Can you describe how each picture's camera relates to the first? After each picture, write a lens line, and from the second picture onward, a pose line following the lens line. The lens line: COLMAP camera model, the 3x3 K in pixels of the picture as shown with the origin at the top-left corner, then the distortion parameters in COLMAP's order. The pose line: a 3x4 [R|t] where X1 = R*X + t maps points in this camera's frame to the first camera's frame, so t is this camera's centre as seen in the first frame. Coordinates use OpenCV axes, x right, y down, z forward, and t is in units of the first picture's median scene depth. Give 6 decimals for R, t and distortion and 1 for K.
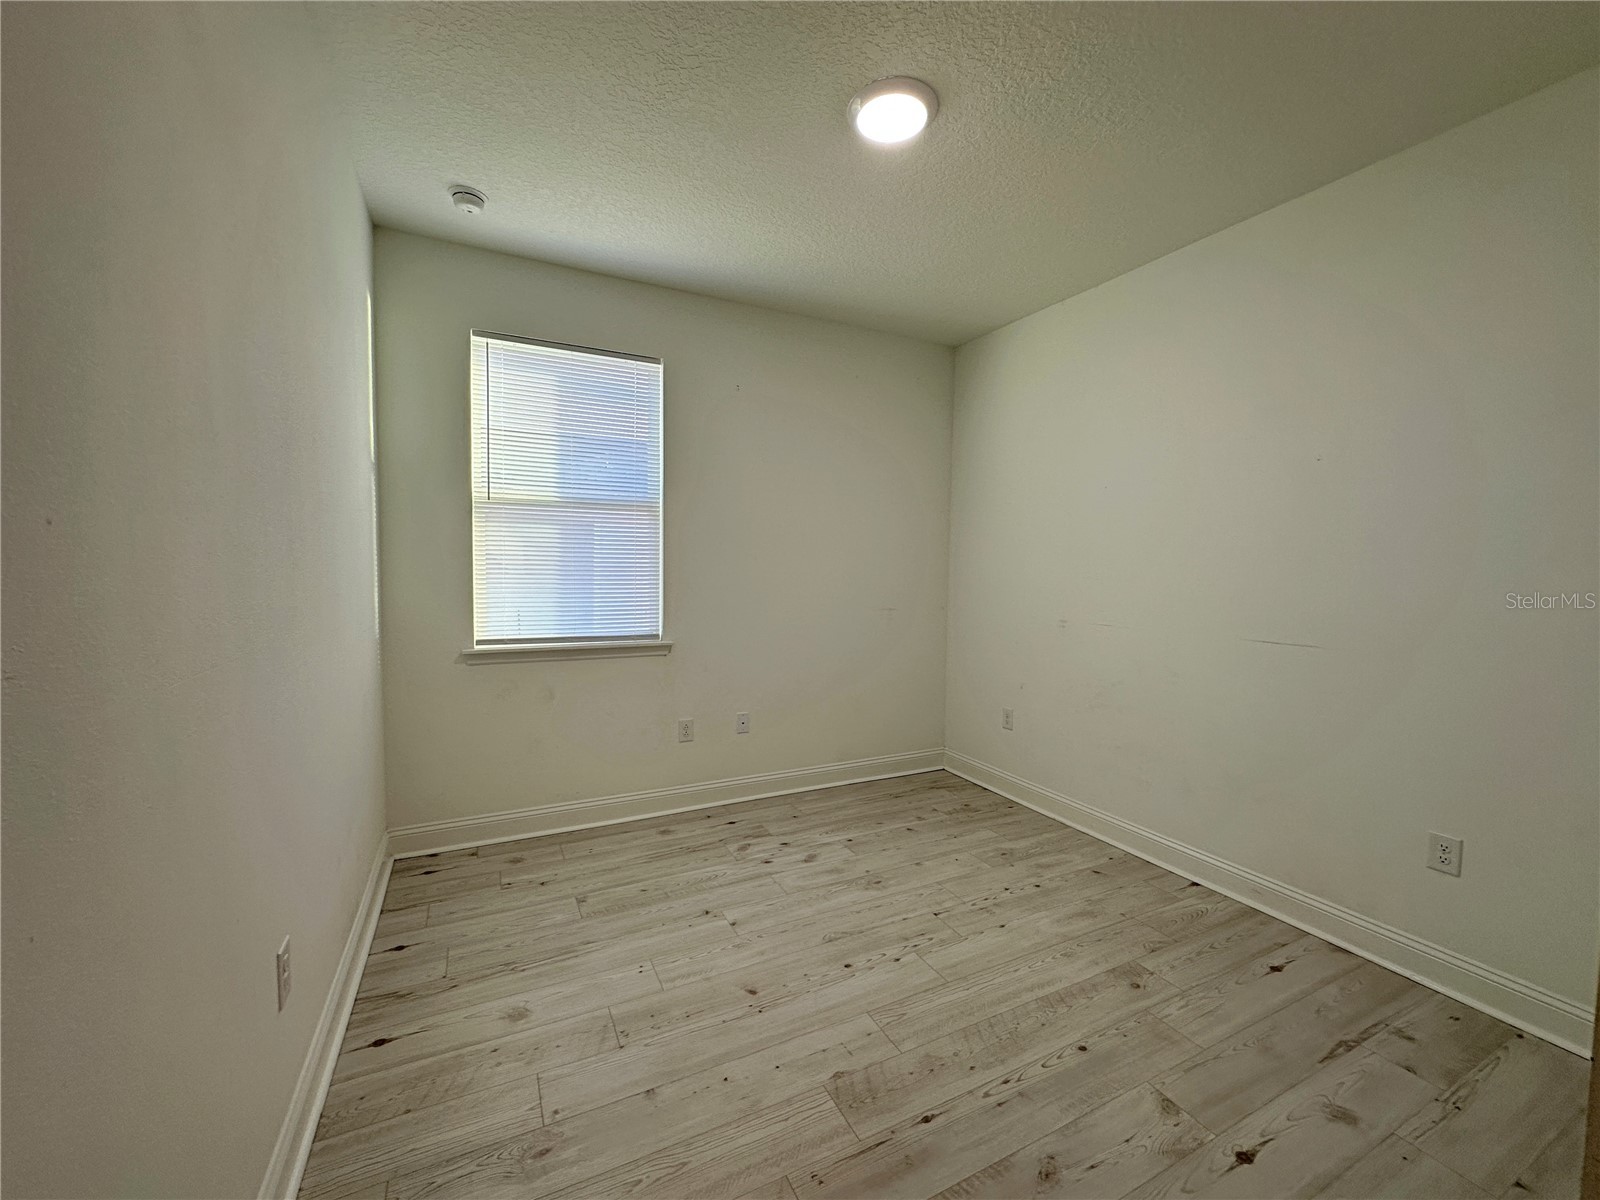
lens RADIAL K [[639.6, 0, 800.0], [0, 639.6, 600.0], [0, 0, 1]] dist [-0.005429, 0.000665]
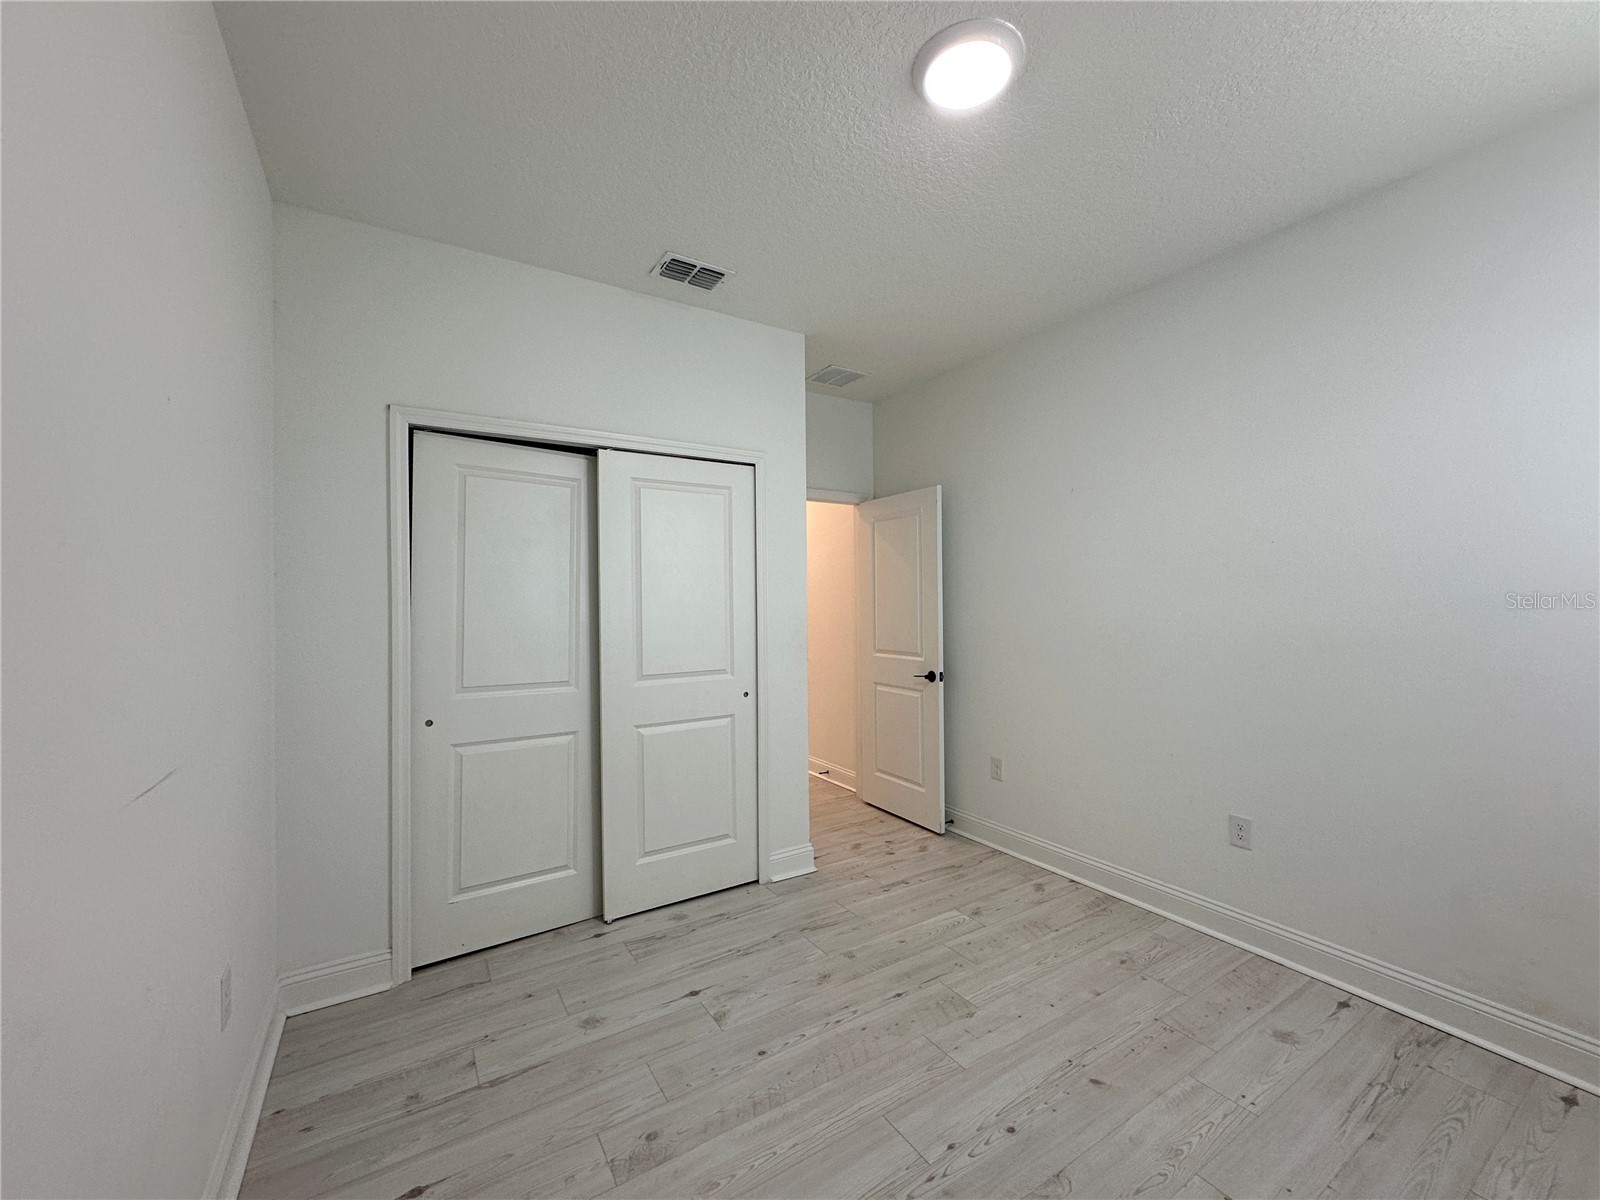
lens RADIAL K [[639.6, 0, 800.0], [0, 639.6, 600.0], [0, 0, 1]] dist [-0.005429, 0.000665]
pose [[-0.995651, -0.007503, -0.092861, 0.479693], [-0.011774, 0.998893, 0.045534, -0.117065], [0.092417, 0.046430, -0.994637, 2.028116]]
